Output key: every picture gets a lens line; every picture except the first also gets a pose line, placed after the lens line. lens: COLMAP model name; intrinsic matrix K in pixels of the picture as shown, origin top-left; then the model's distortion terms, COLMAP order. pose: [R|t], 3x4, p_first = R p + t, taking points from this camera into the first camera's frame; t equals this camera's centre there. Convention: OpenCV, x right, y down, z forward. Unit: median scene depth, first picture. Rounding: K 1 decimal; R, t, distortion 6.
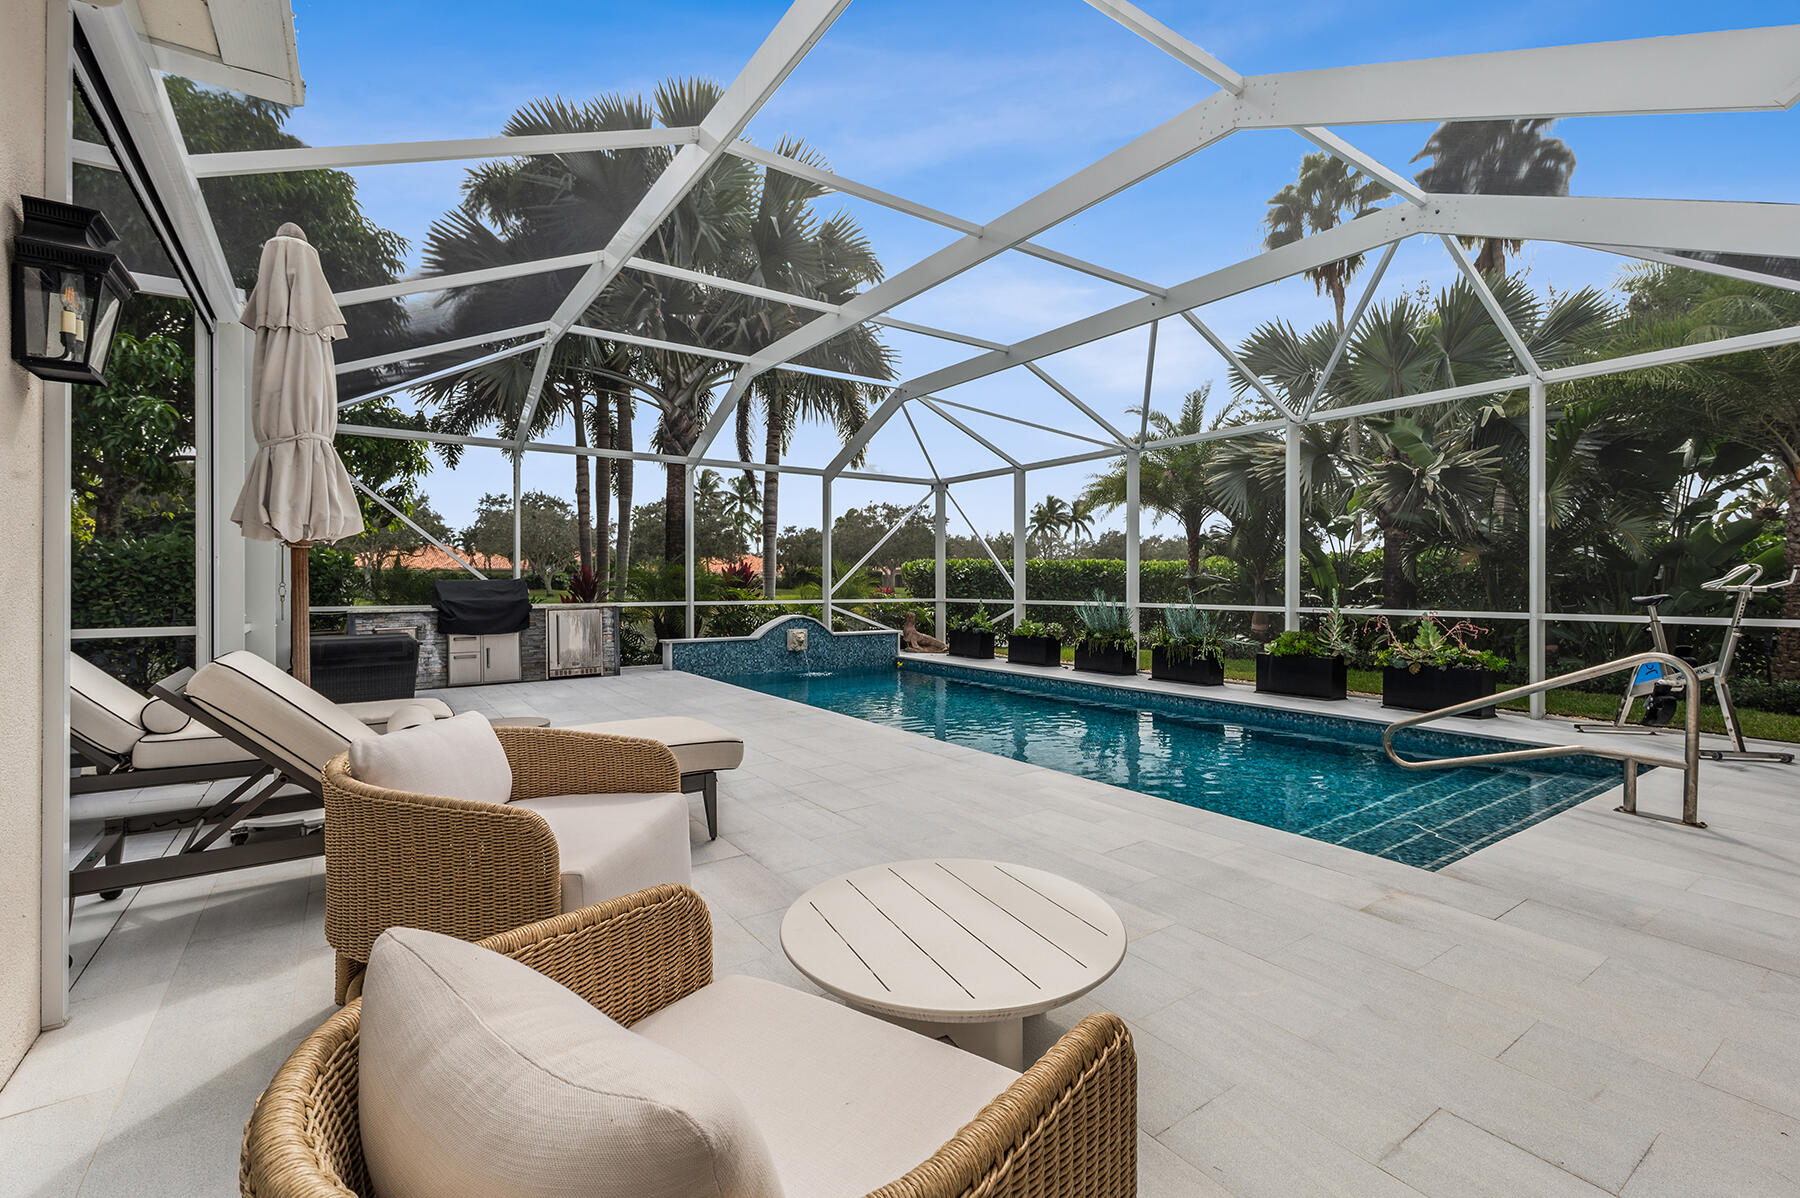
lens RADIAL K [[793.9, 0, 905.1], [0, 793.9, 587.0], [0, 0, 1]] dist [0.003894, 0.000801]
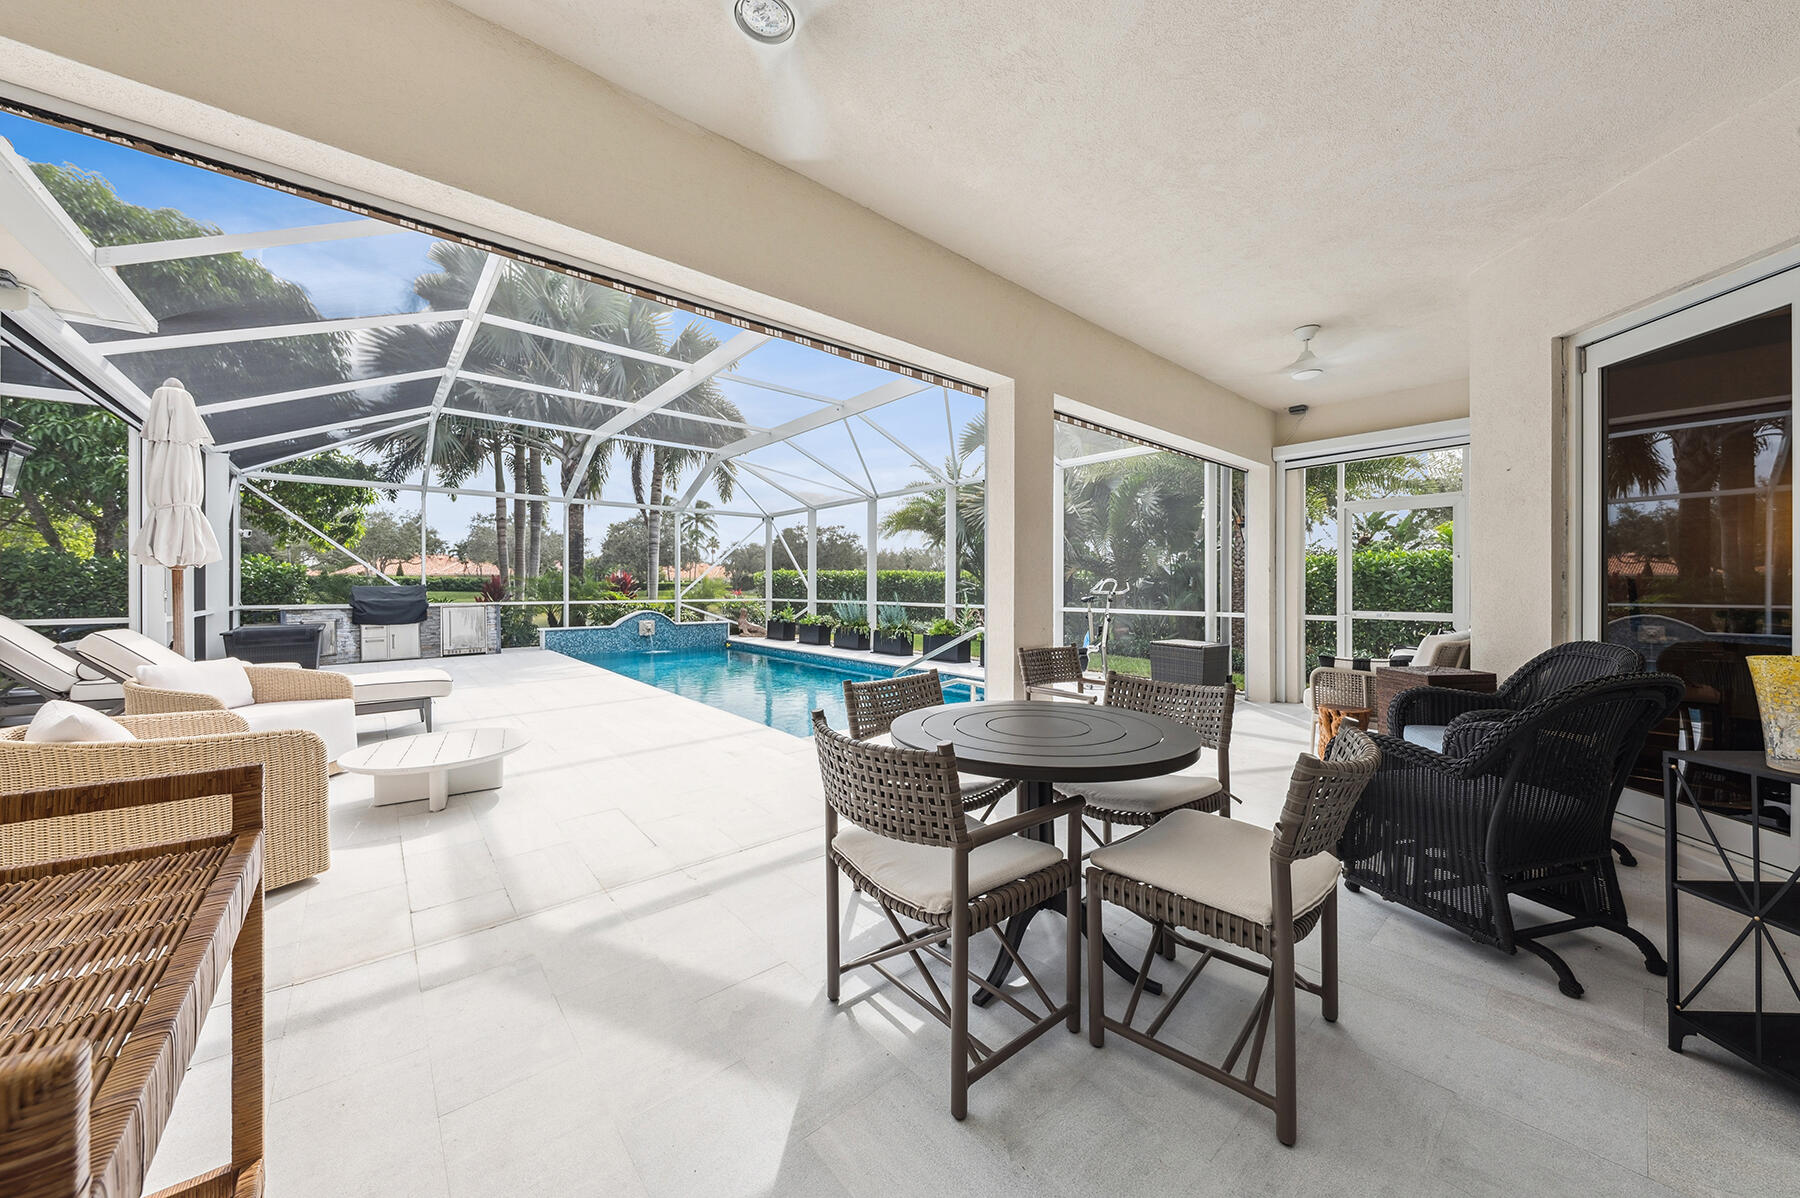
lens RADIAL K [[623.8, 0, 904.3], [0, 623.8, 589.7], [0, 0, 1]] dist [-0.009880, -0.000730]
pose [[0.994264, -0.000207, 0.106952, 0.210527], [0.000150, 1.000000, 0.000543, -0.002389], [-0.106952, -0.000524, 0.994264, -0.153460]]
